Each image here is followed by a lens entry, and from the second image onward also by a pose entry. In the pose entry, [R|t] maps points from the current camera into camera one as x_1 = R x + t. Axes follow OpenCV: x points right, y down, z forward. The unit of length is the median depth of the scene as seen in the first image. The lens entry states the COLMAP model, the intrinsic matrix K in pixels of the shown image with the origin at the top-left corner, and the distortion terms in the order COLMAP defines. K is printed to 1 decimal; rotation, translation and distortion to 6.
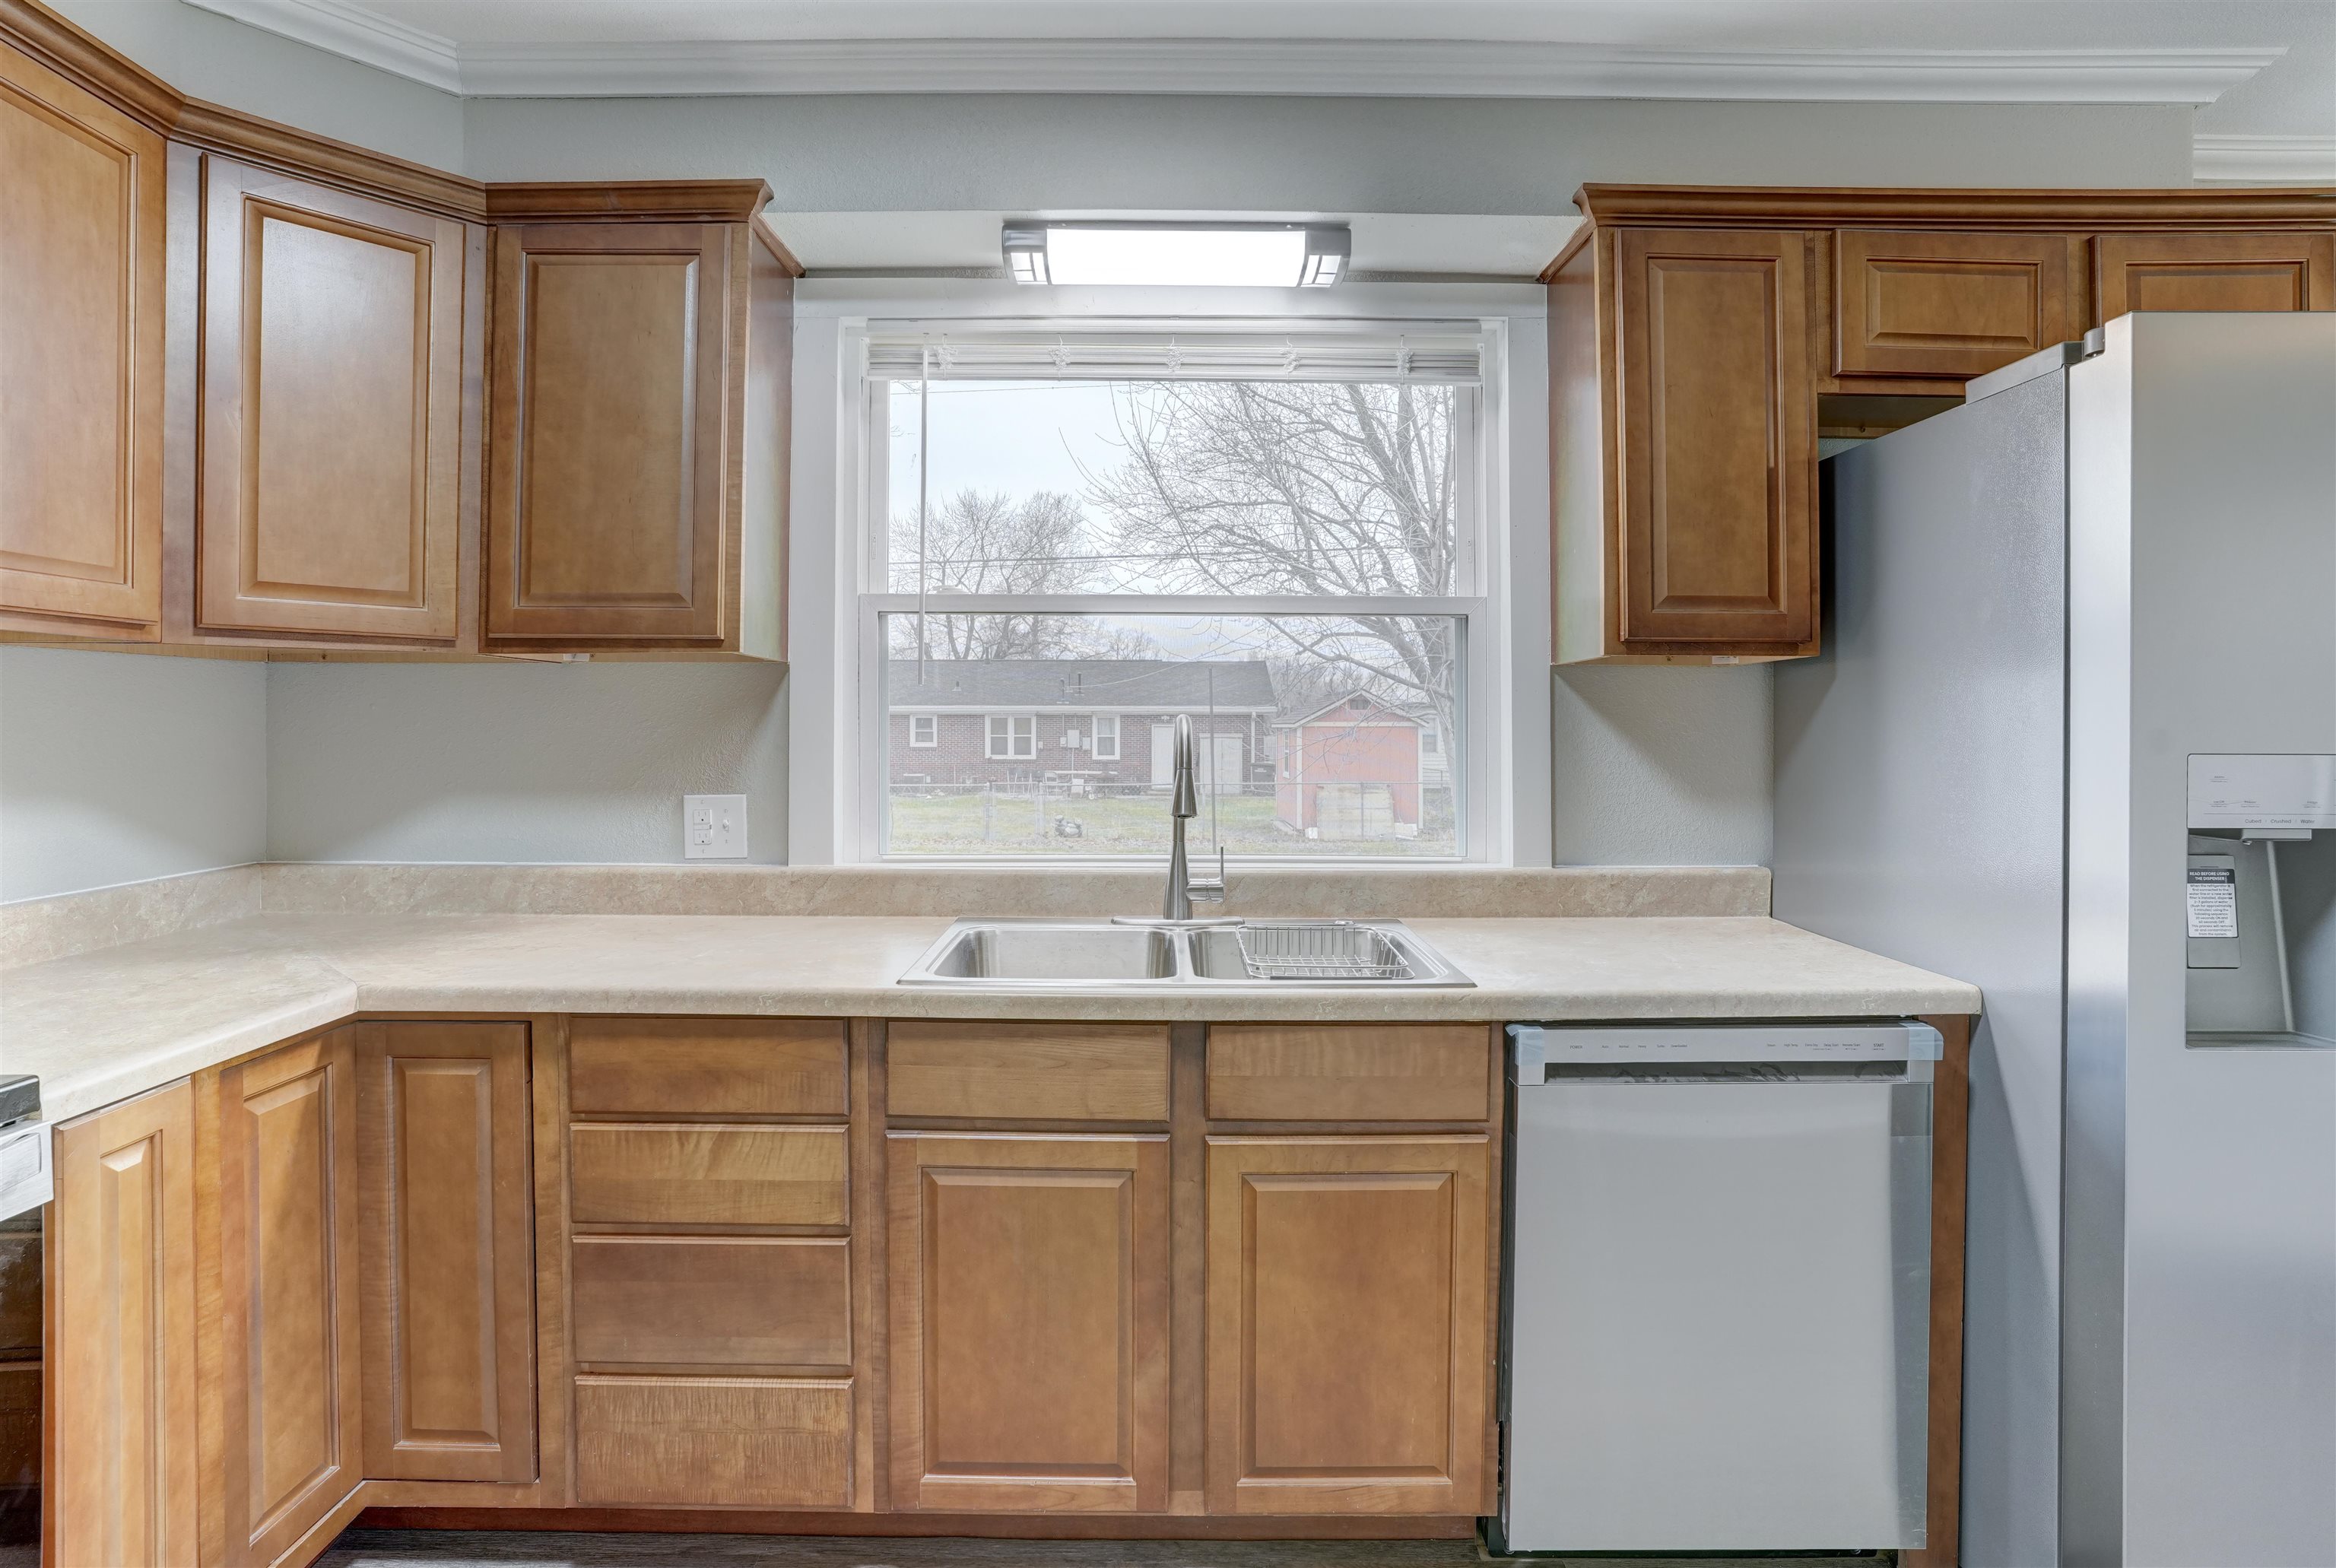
lens RADIAL K [[1243.5, 0, 1179.4], [0, 1243.5, 706.4], [0, 0, 1]] dist [-0.039875, 0.020399]
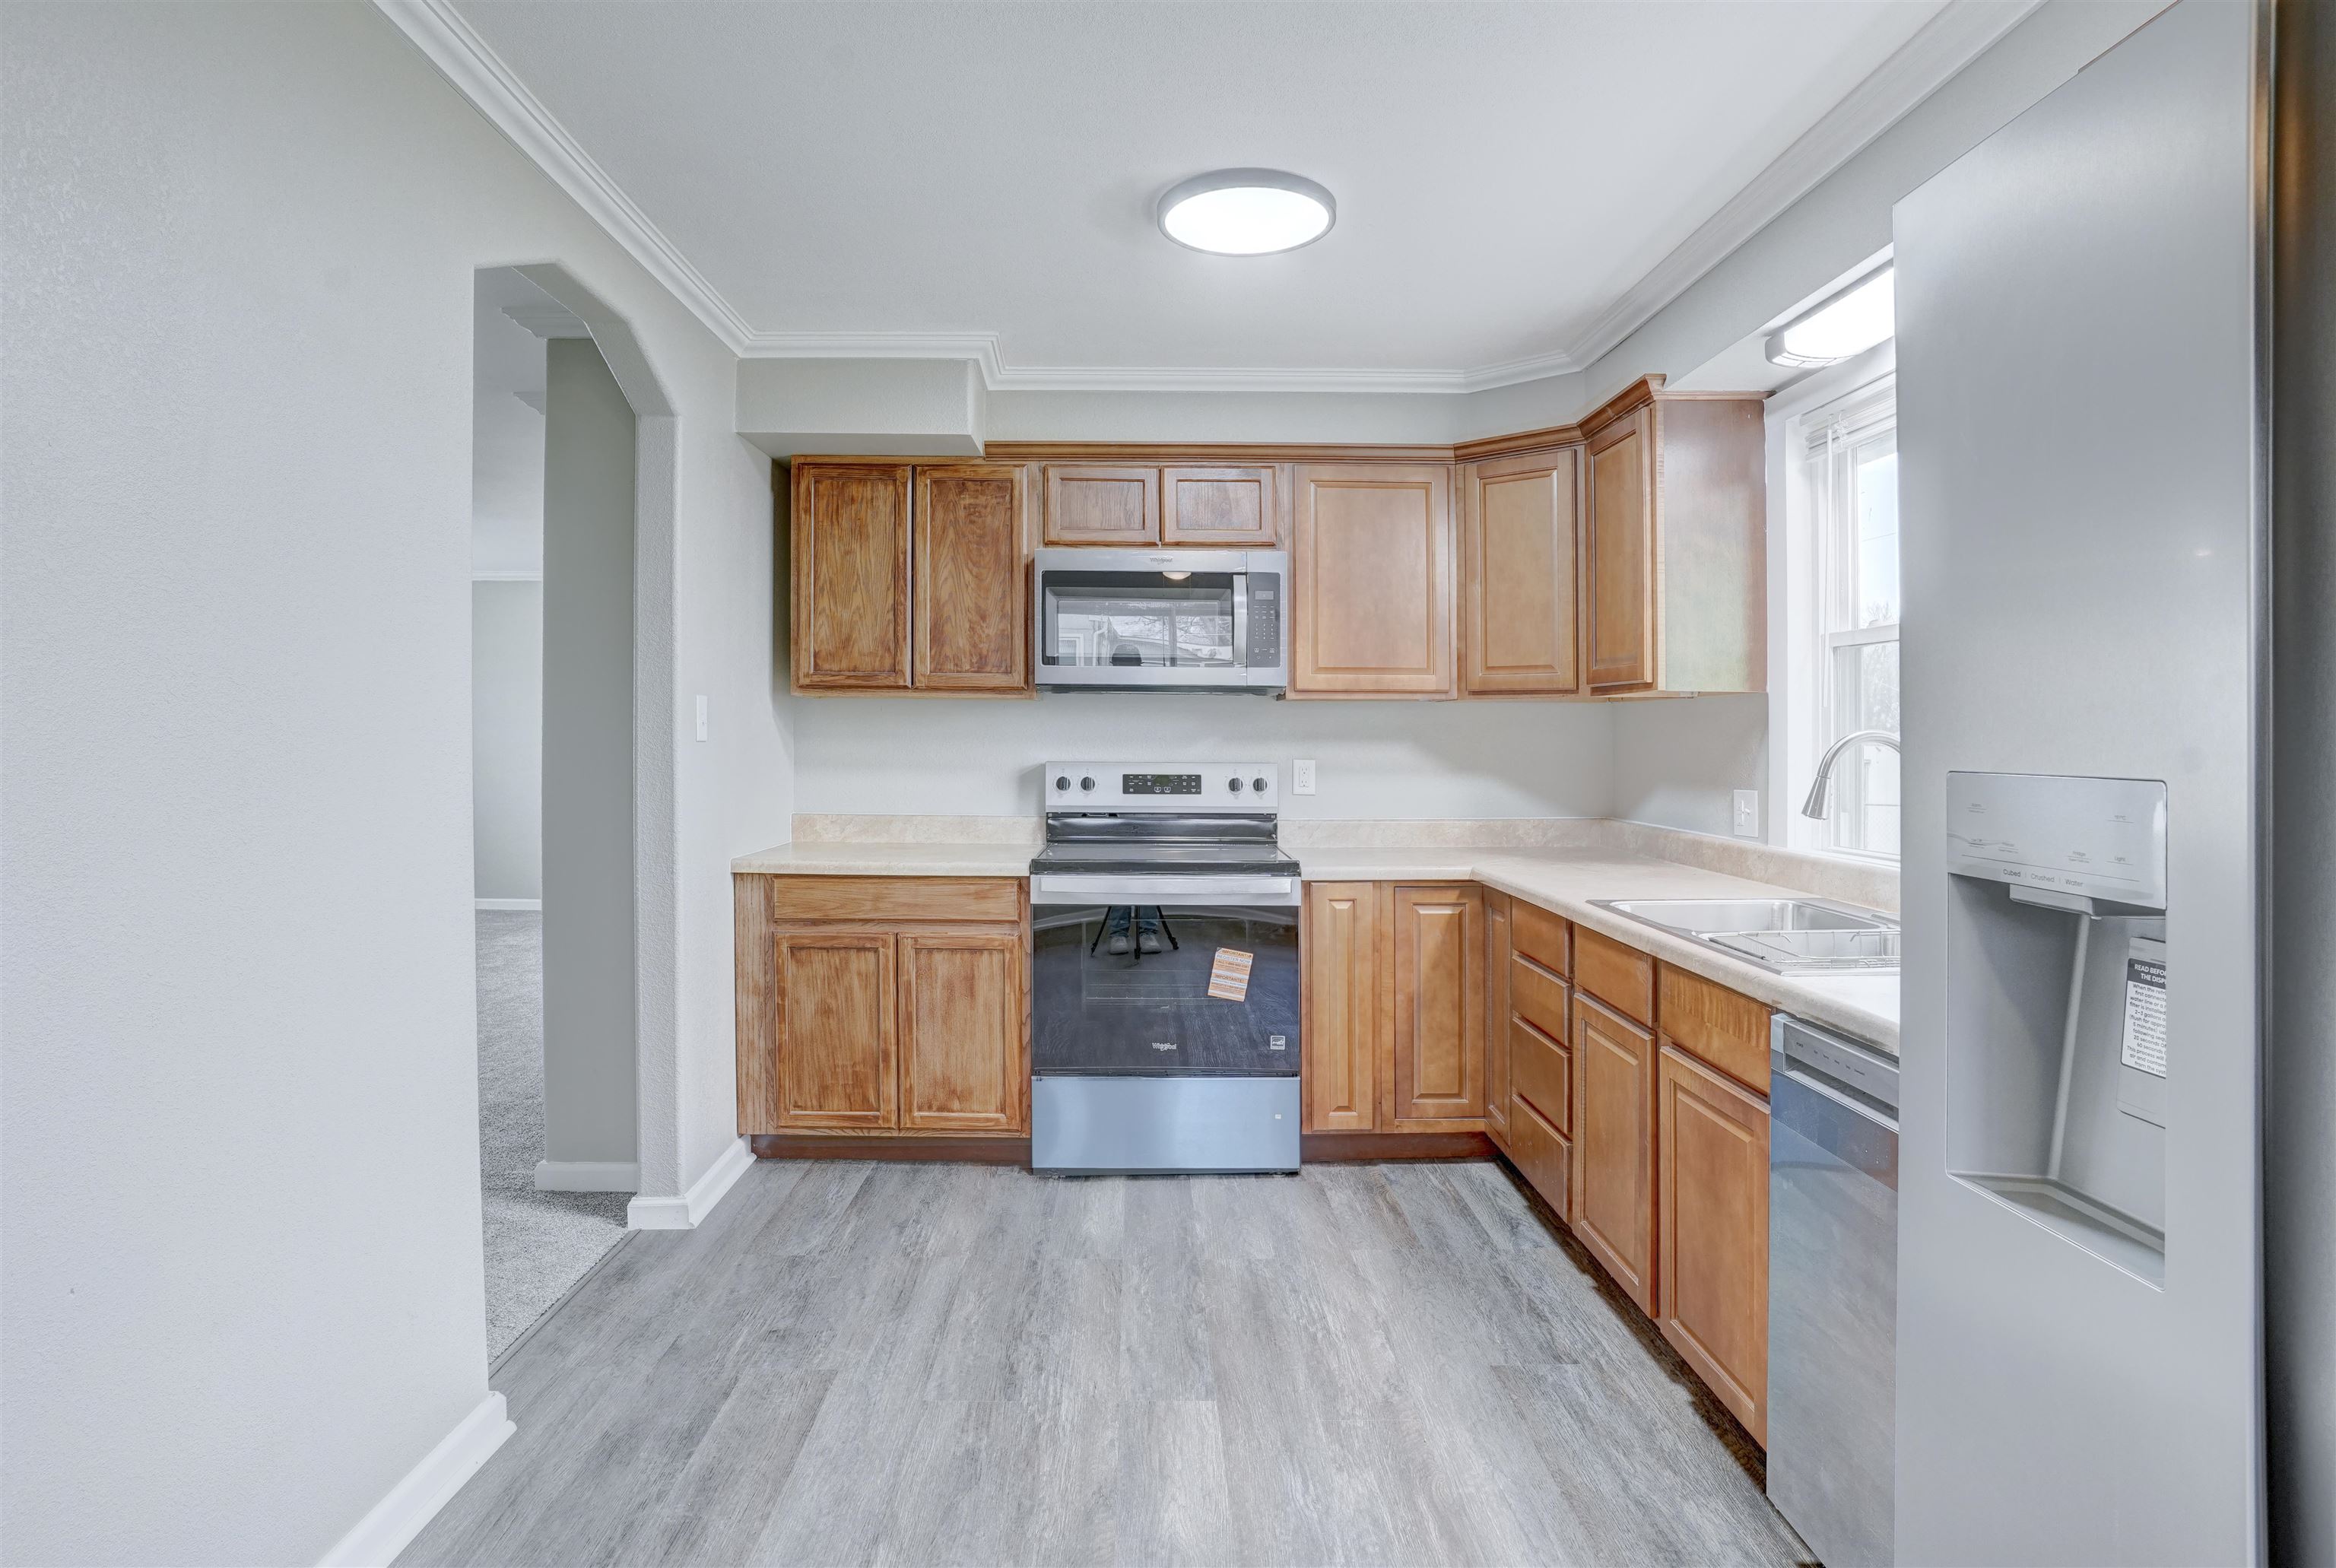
lens RADIAL K [[1243.5, 0, 1165.8], [0, 1243.5, 765.6], [0, 0, 1]] dist [-0.039875, 0.020399]
pose [[0.030869, 0.022973, -0.999259, 1.274460], [0.004957, 0.999720, 0.023137, 0.011421], [0.999511, -0.005668, 0.030747, 0.409539]]
